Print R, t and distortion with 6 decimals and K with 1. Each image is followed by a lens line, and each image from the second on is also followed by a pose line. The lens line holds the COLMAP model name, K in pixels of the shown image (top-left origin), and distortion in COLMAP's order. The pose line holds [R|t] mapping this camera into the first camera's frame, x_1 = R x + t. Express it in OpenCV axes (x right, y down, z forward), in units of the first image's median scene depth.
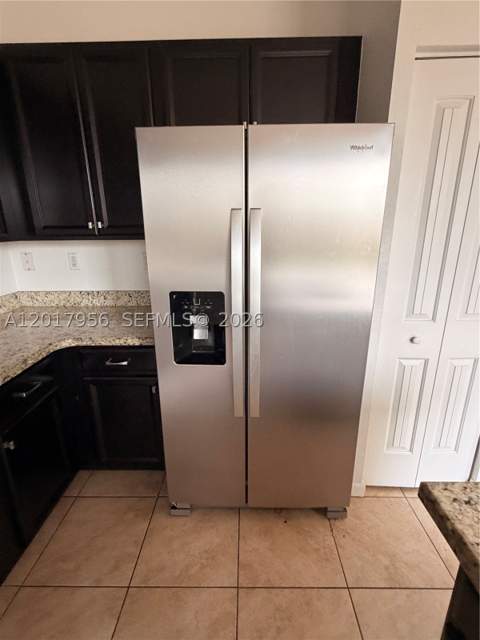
lens RADIAL K [[313.0, 0, 240.0], [0, 313.0, 320.1], [0, 0, 1]] dist [-0.006152, -0.001642]
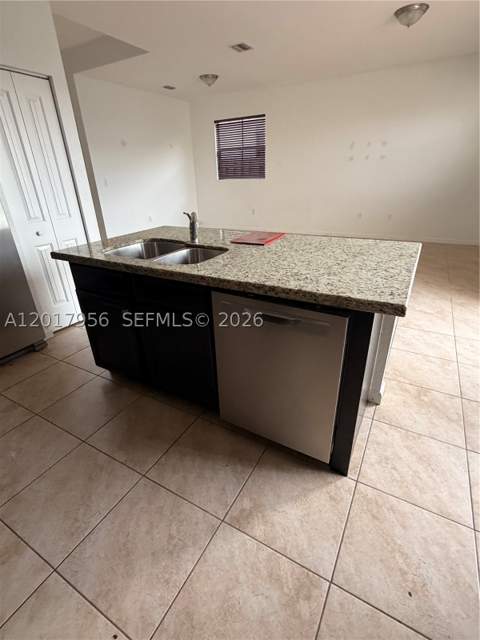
lens RADIAL K [[313.0, 0, 238.2], [0, 313.0, 318.3], [0, 0, 1]] dist [-0.006152, -0.001642]
pose [[0.481140, -0.381169, 0.789440, -0.438693], [0.284843, 0.919637, 0.270429, 0.335694], [-0.829077, 0.094752, 0.551047, -0.794421]]
